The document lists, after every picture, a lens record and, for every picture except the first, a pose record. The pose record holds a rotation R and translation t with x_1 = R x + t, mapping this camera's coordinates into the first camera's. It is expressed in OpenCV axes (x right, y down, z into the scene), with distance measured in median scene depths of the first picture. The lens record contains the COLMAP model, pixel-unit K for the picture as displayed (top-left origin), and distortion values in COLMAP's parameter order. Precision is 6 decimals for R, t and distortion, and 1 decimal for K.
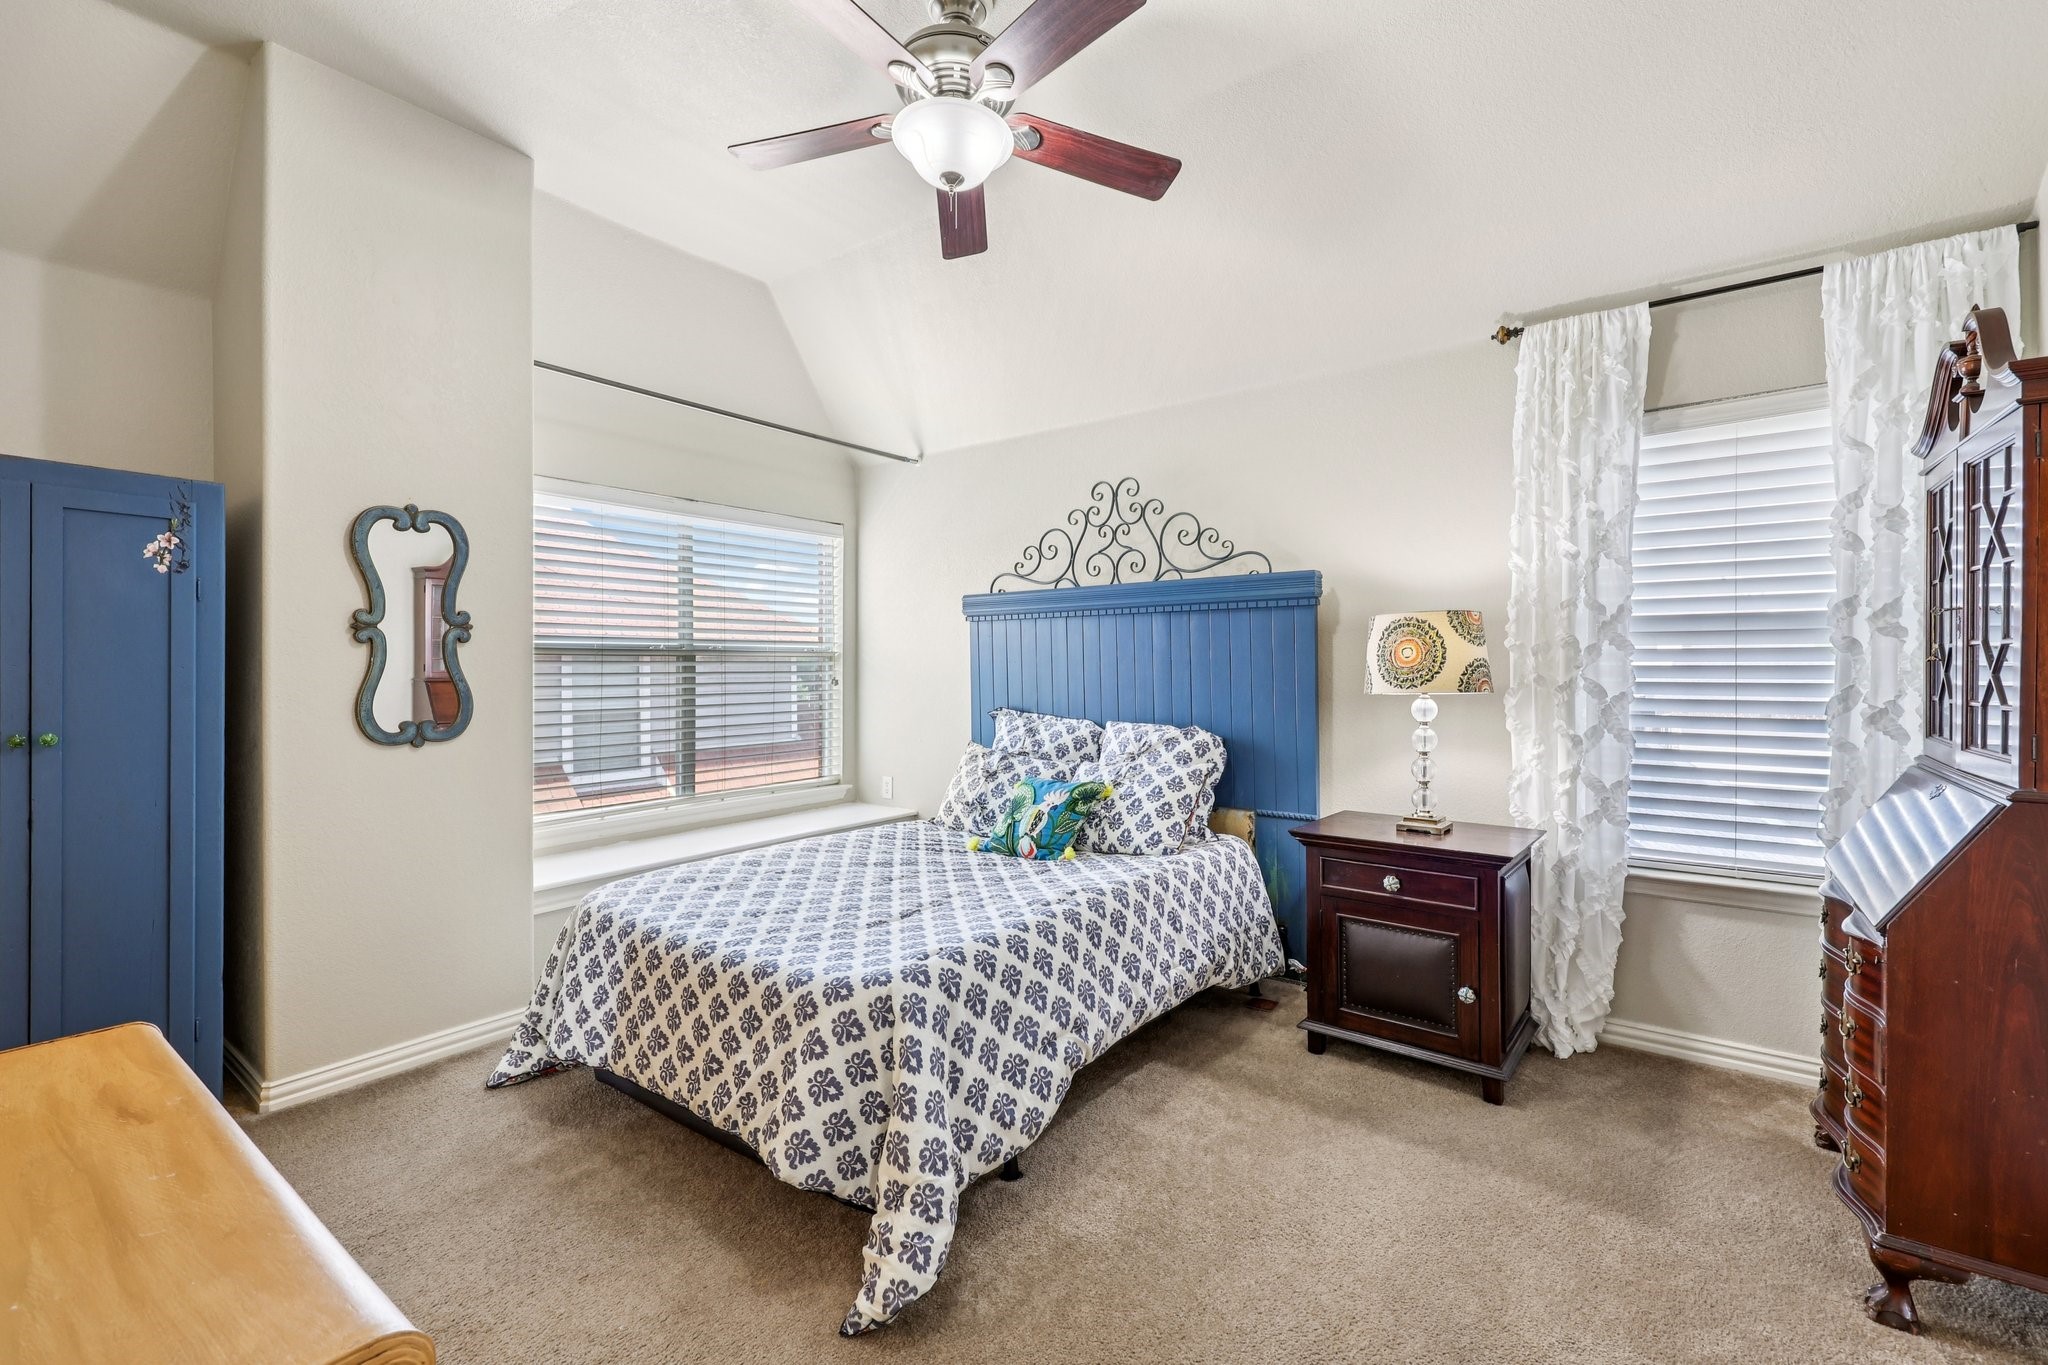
lens RADIAL K [[865.2, 0, 1026.1], [0, 865.2, 672.6], [0, 0, 1]] dist [0.004601, 0.000267]
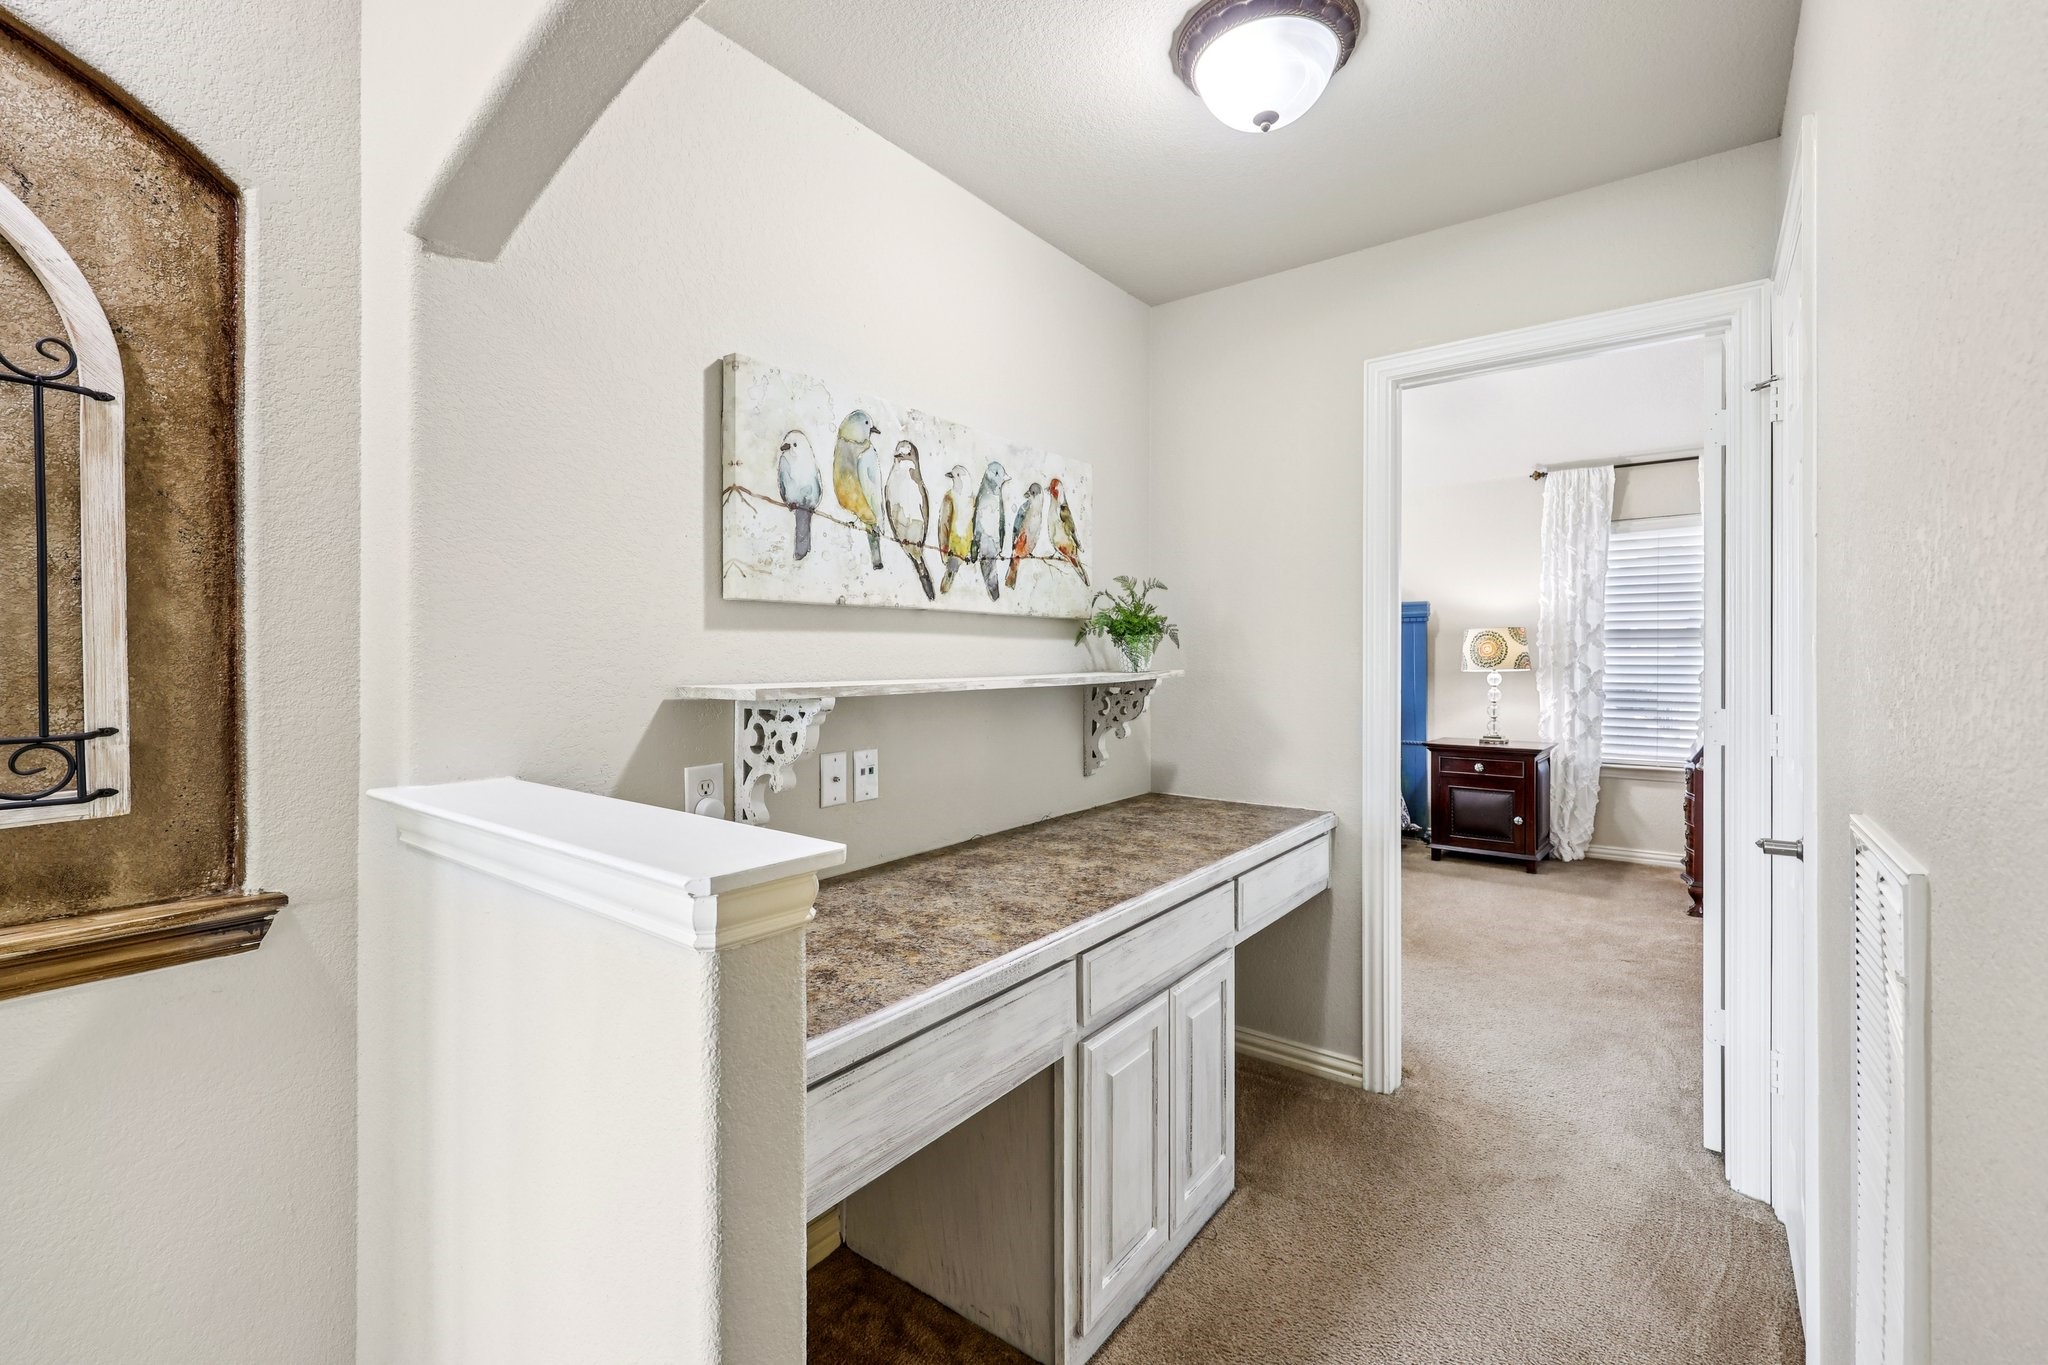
lens RADIAL K [[865.2, 0, 1026.1], [0, 865.2, 672.6], [0, 0, 1]] dist [0.004601, 0.000267]
pose [[0.999998, 0.001586, -0.000865, -0.562634], [-0.001580, 0.999975, 0.006852, 0.017404], [0.000876, -0.006851, 0.999976, -0.895051]]
